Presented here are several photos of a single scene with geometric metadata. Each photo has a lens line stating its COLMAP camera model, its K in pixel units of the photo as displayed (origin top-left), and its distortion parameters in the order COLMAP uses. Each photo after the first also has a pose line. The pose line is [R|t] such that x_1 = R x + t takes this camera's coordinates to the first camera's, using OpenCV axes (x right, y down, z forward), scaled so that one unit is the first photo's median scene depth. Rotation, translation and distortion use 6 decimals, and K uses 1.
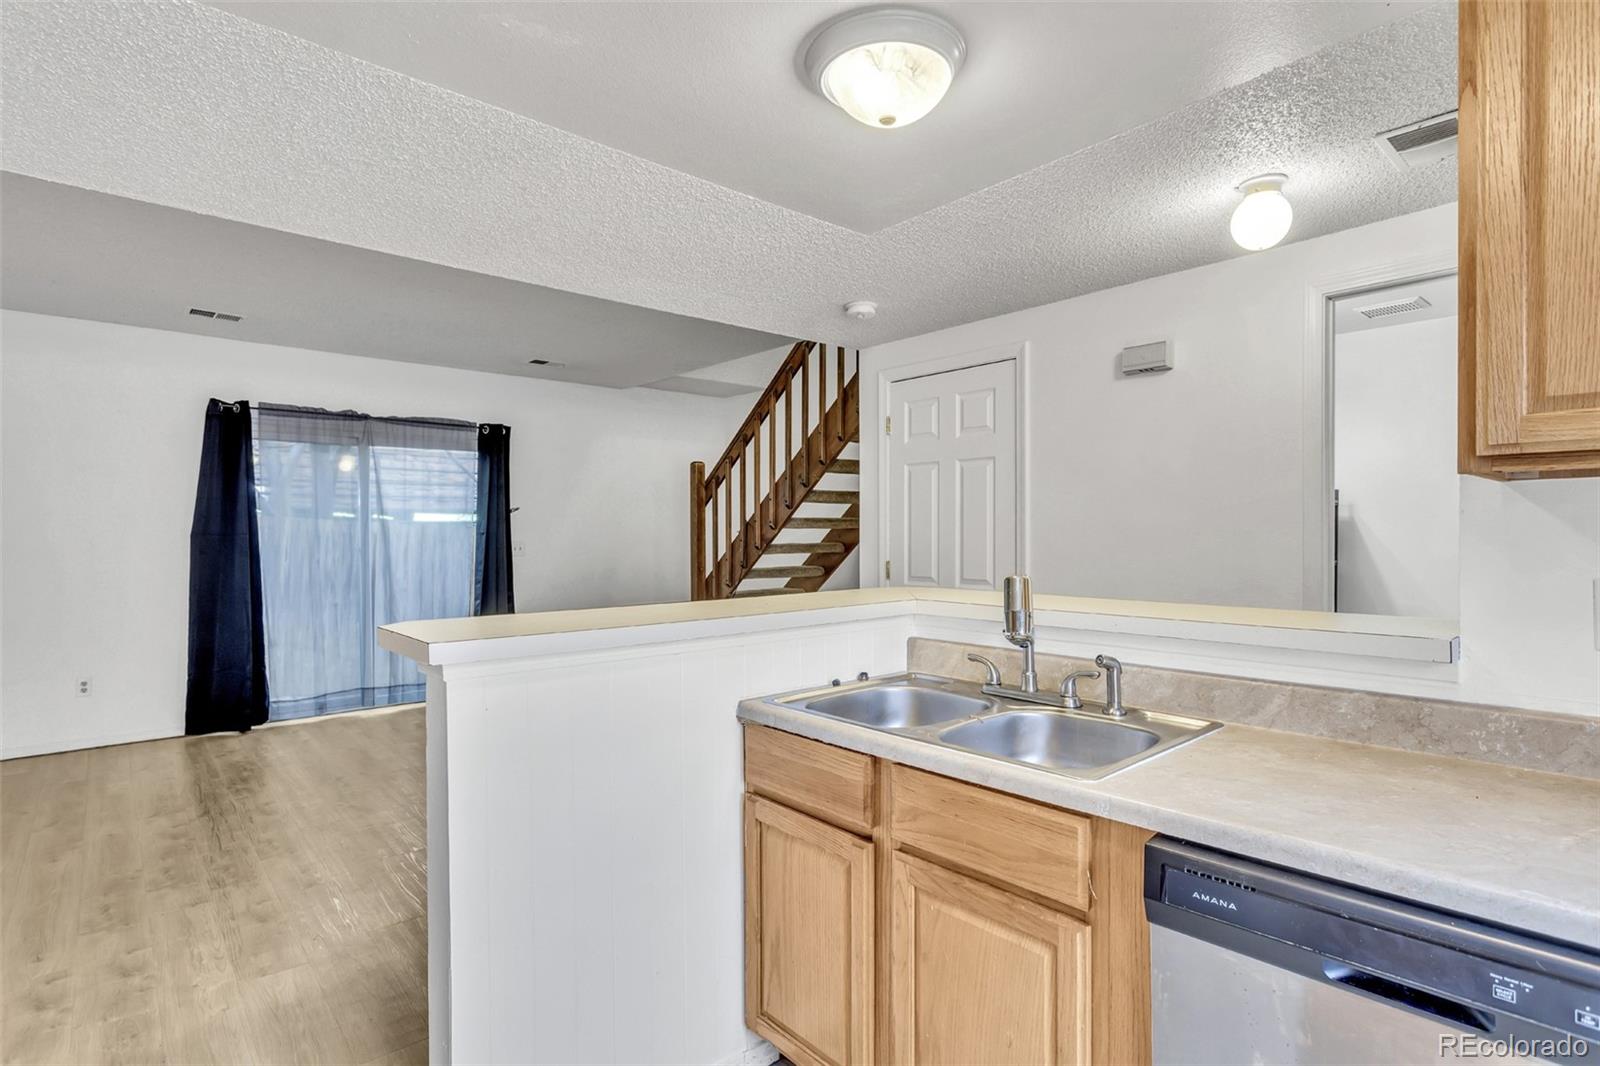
lens RADIAL K [[813.2, 0, 790.6], [0, 813.2, 544.6], [0, 0, 1]] dist [0.004240, 0.000976]
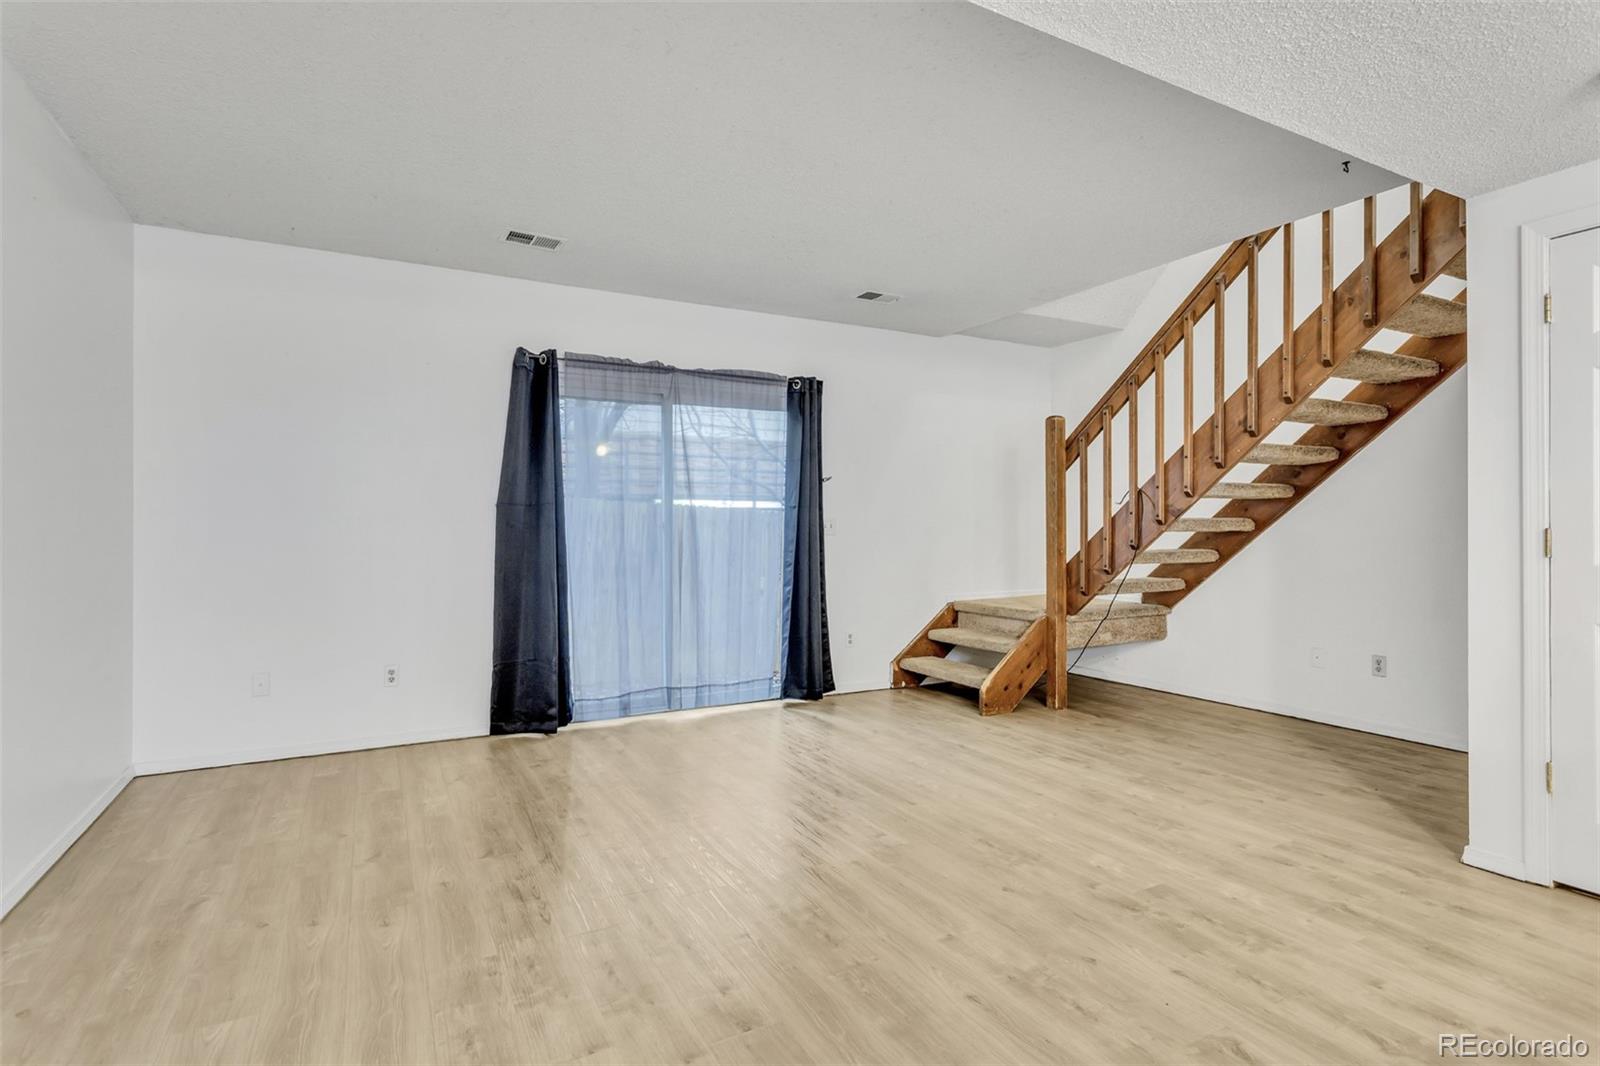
lens RADIAL K [[813.2, 0, 804.6], [0, 813.2, 528.1], [0, 0, 1]] dist [0.004240, 0.000976]
pose [[0.977919, 0.000067, -0.208983, -0.209425], [-0.003088, 0.999895, -0.014130, 0.022072], [0.208960, 0.014463, 0.977817, 0.197165]]
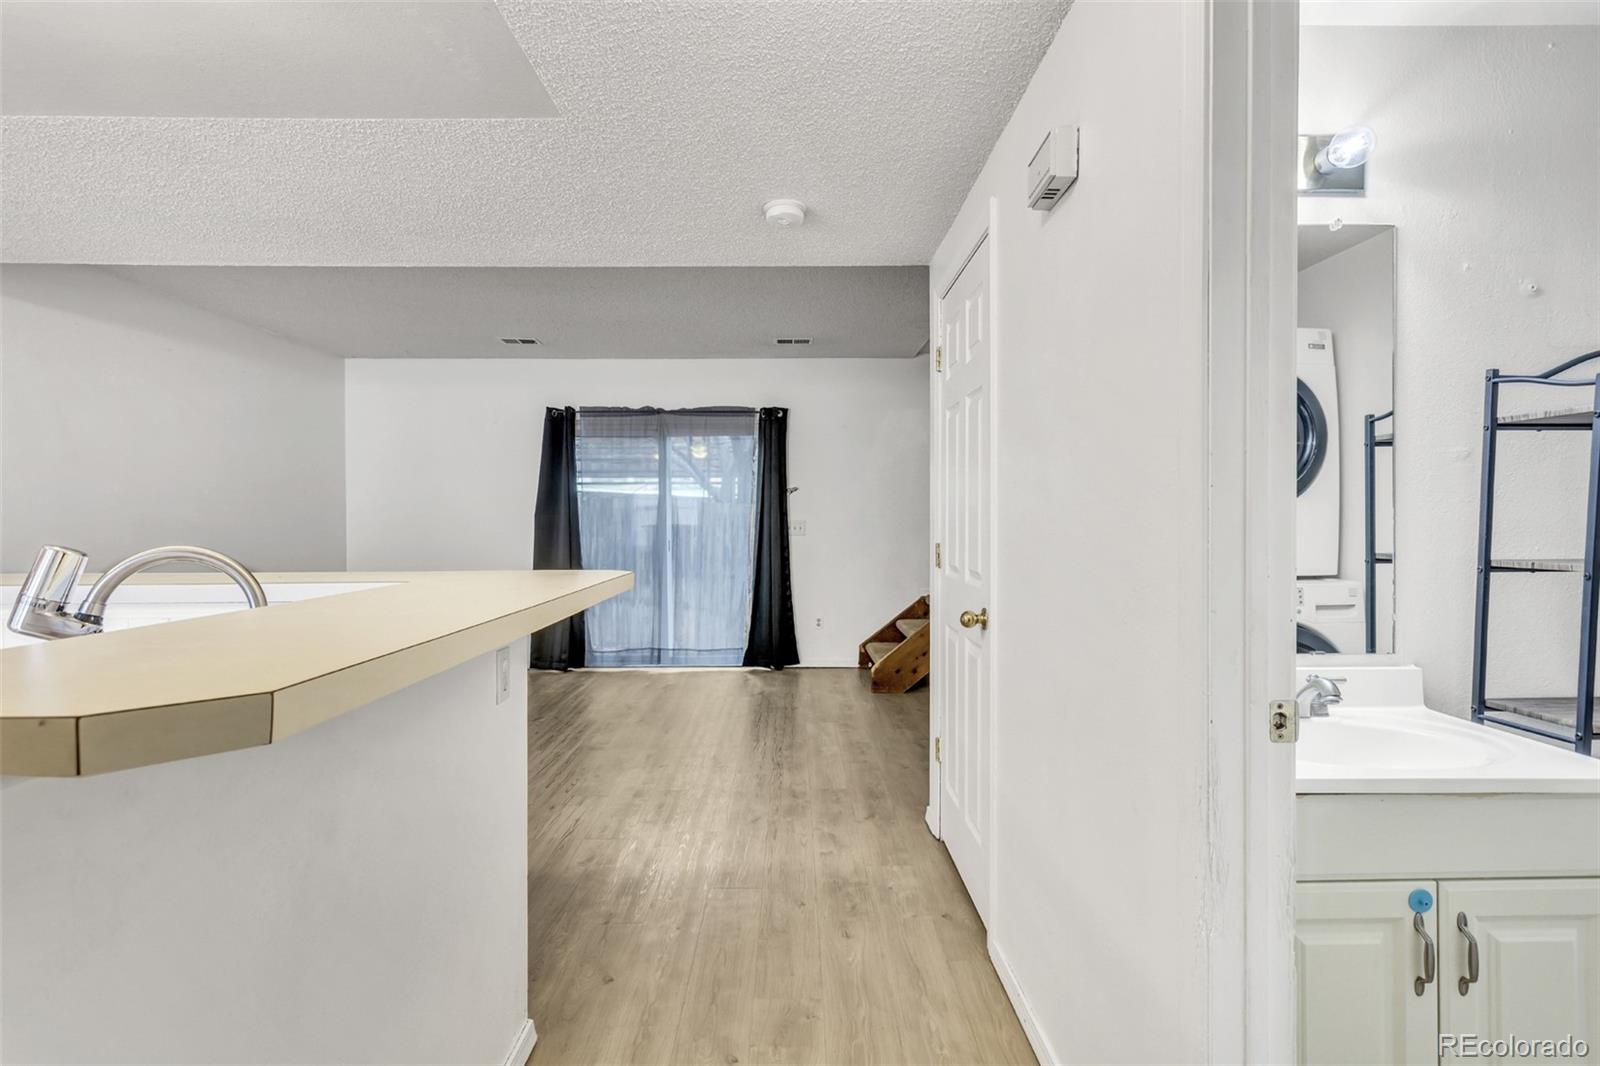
lens RADIAL K [[813.2, 0, 796.4], [0, 813.2, 532.0], [0, 0, 1]] dist [0.004240, 0.000976]
pose [[0.763259, 0.008057, -0.646042, 0.369493], [-0.007578, 0.999965, 0.003518, 0.007484], [0.646048, 0.002211, 0.763293, 0.254675]]
